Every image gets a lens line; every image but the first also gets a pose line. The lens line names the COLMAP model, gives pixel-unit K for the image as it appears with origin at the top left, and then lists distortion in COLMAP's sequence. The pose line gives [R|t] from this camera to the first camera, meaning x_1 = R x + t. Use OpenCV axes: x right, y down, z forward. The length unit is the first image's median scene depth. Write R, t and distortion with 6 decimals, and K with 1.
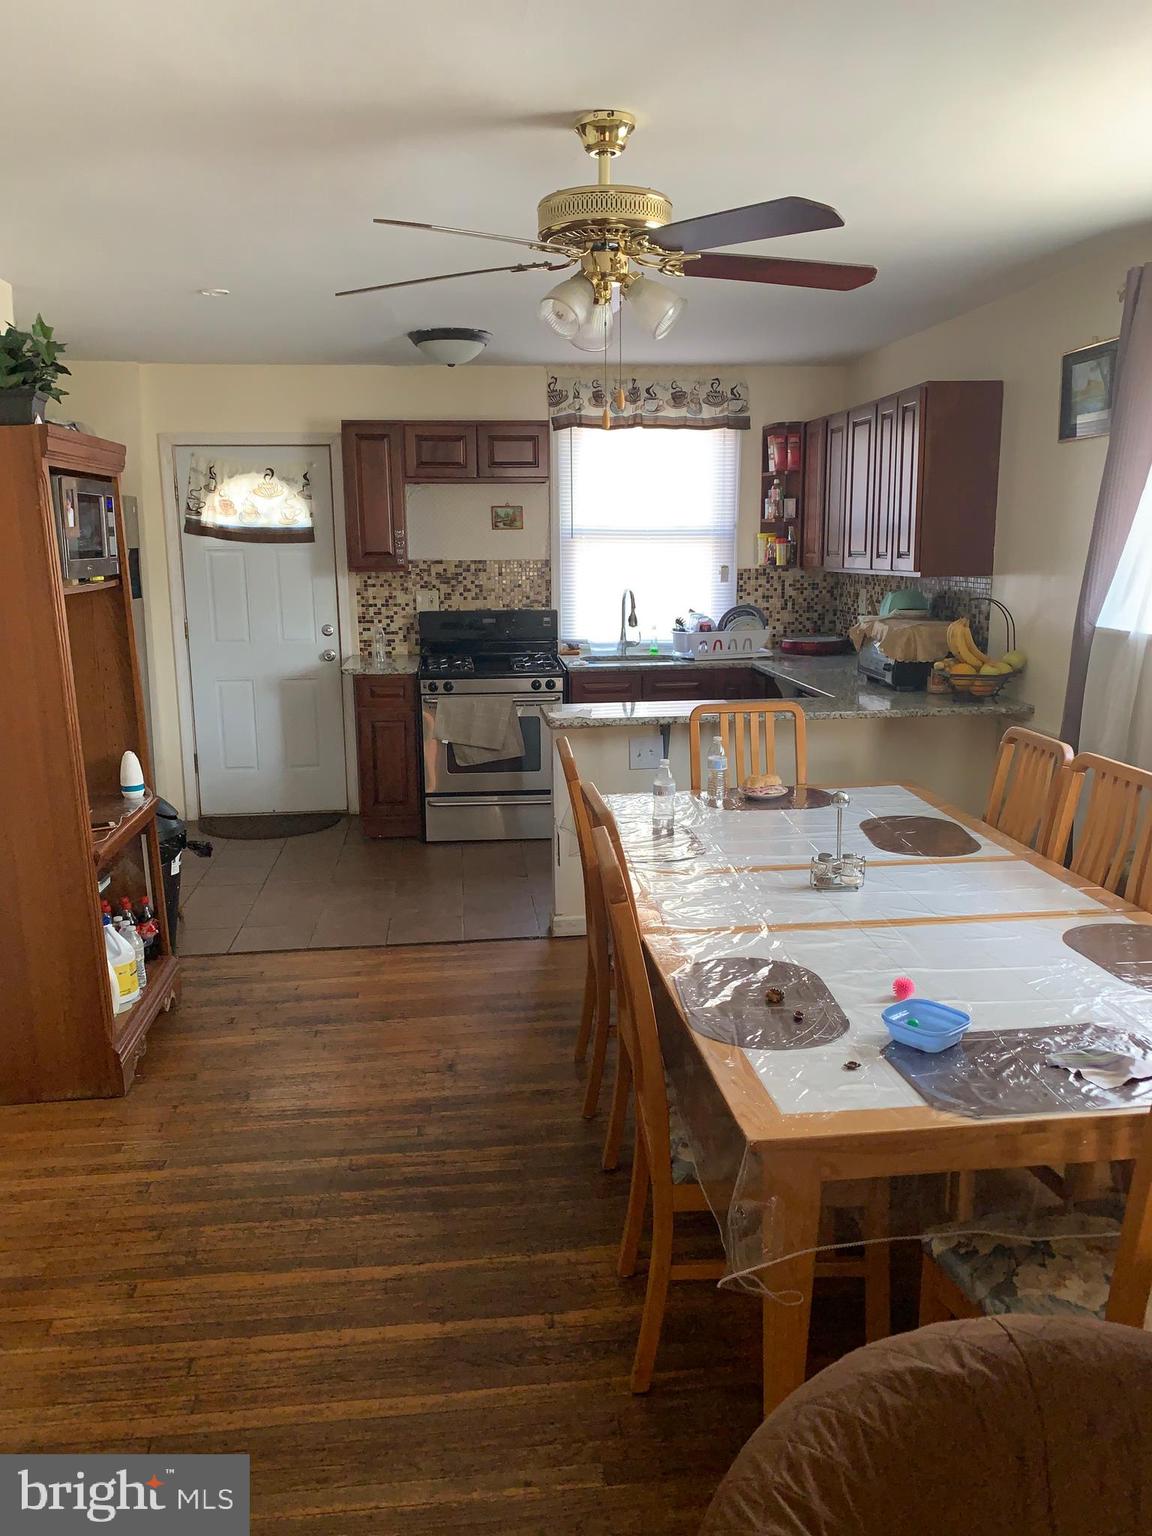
lens RADIAL K [[1190.0, 0, 568.8], [0, 1190.0, 764.9], [0, 0, 1]] dist [0.129791, -0.000768]
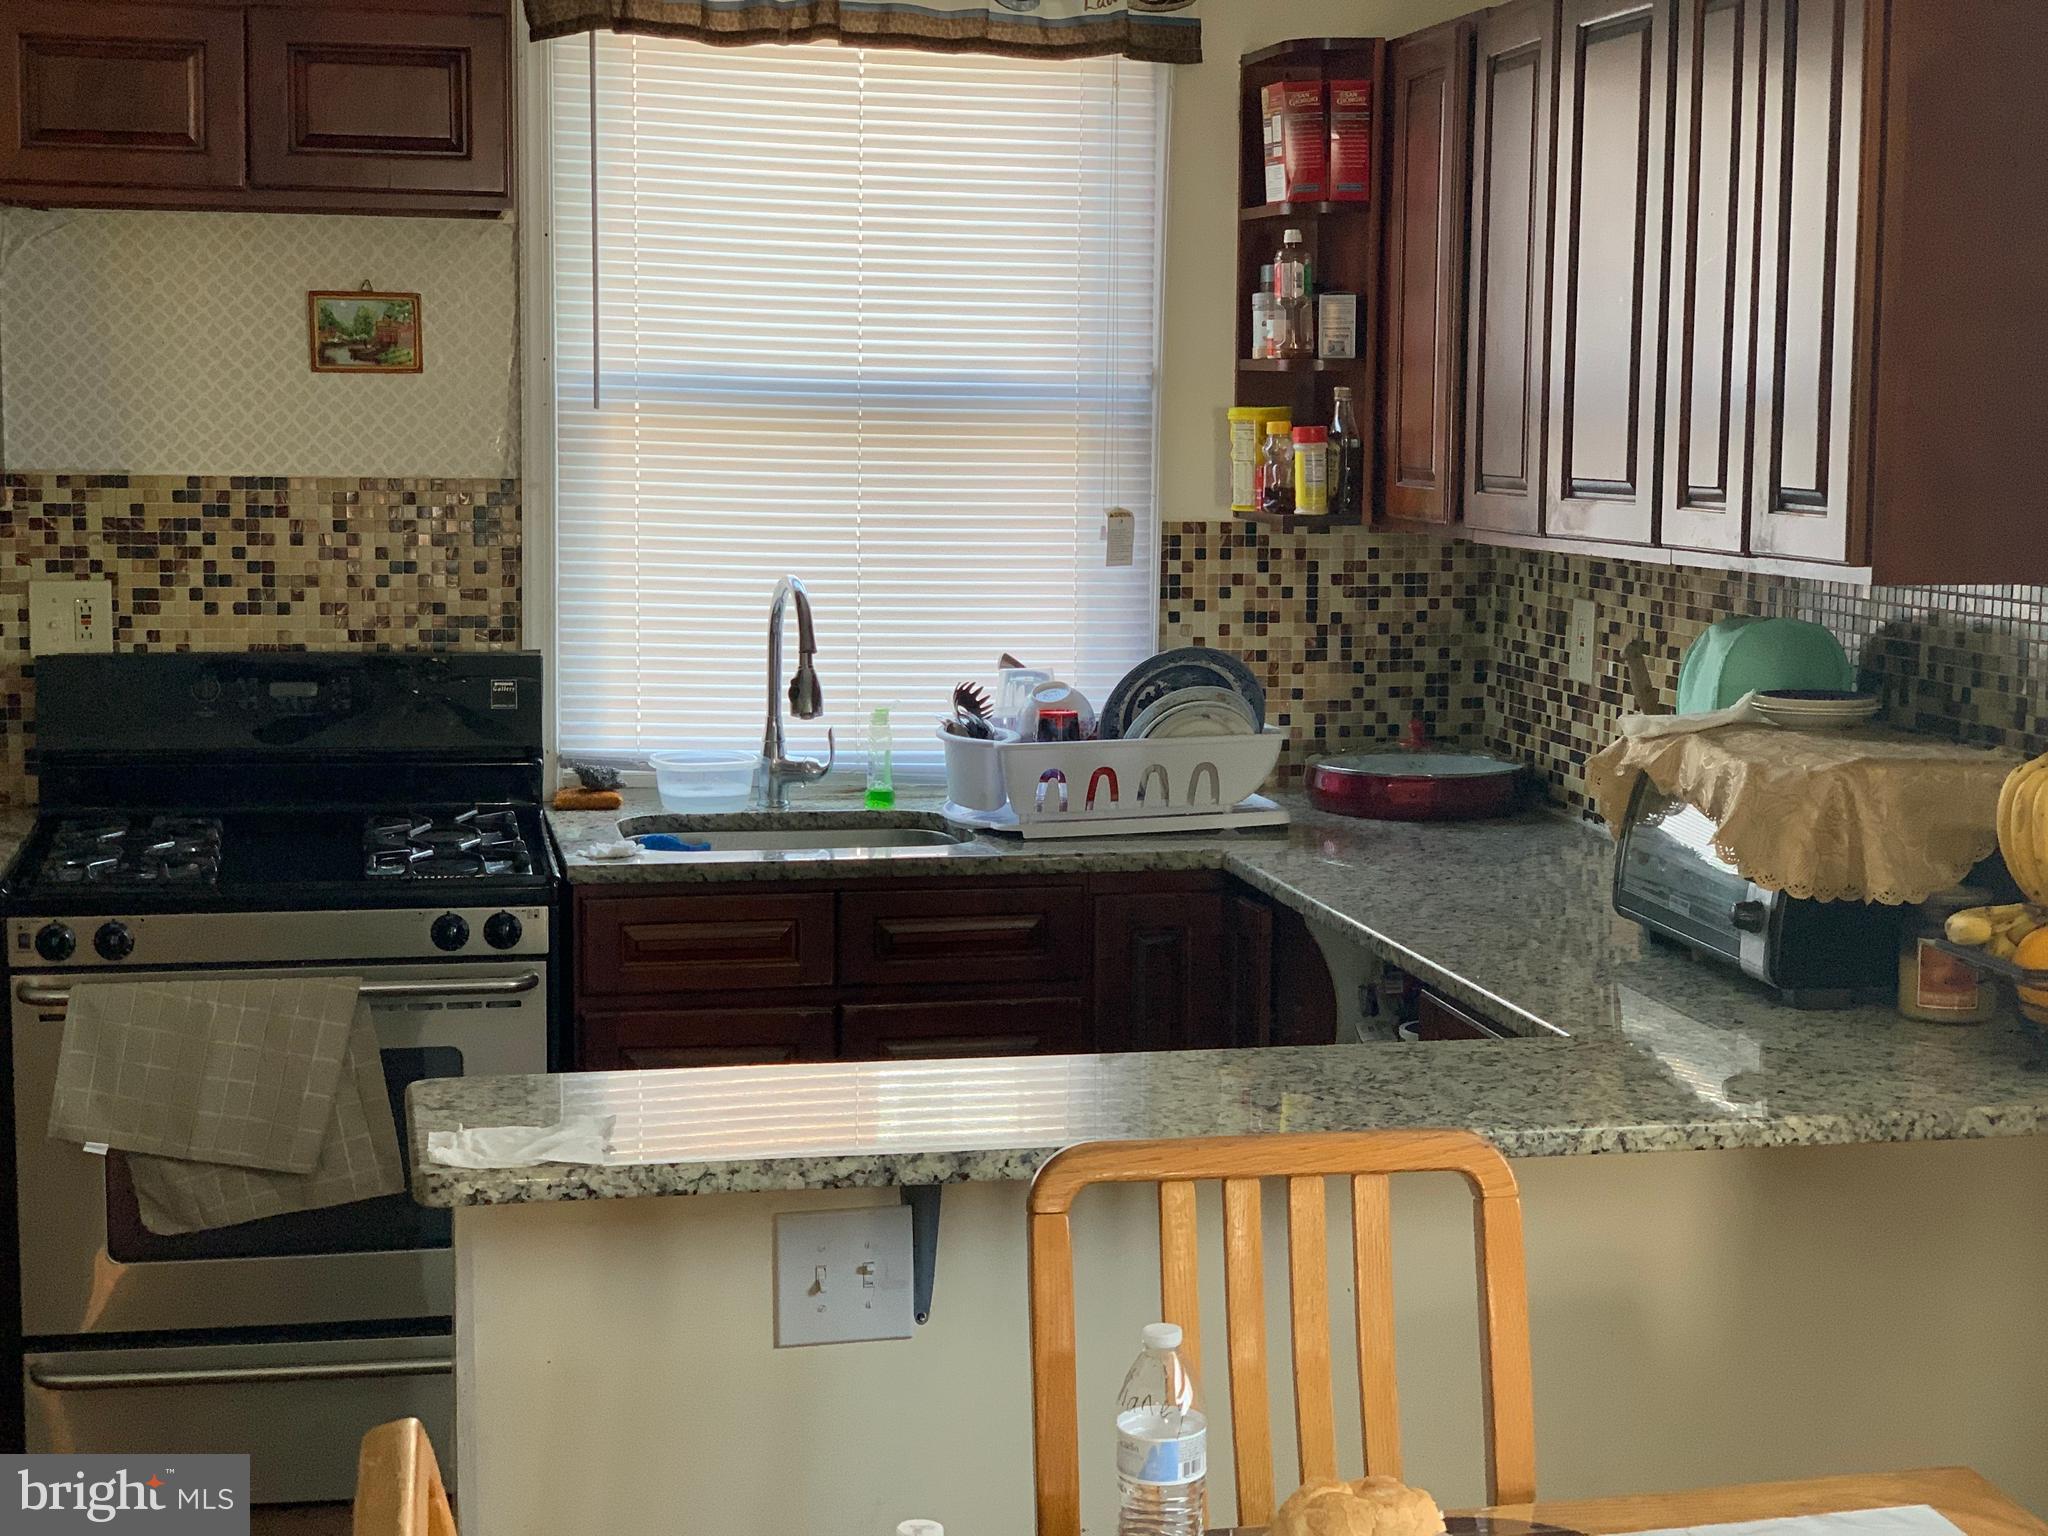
lens RADIAL K [[3096.9, 0, 1027.1], [0, 3096.9, 767.8], [0, 0, 1]] dist [0.050991, 0.000000]
pose [[0.993316, 0.006450, 0.115246, 0.021021], [0.001833, 0.997430, -0.071627, -0.050782], [-0.115411, 0.071360, 0.990751, 0.262174]]
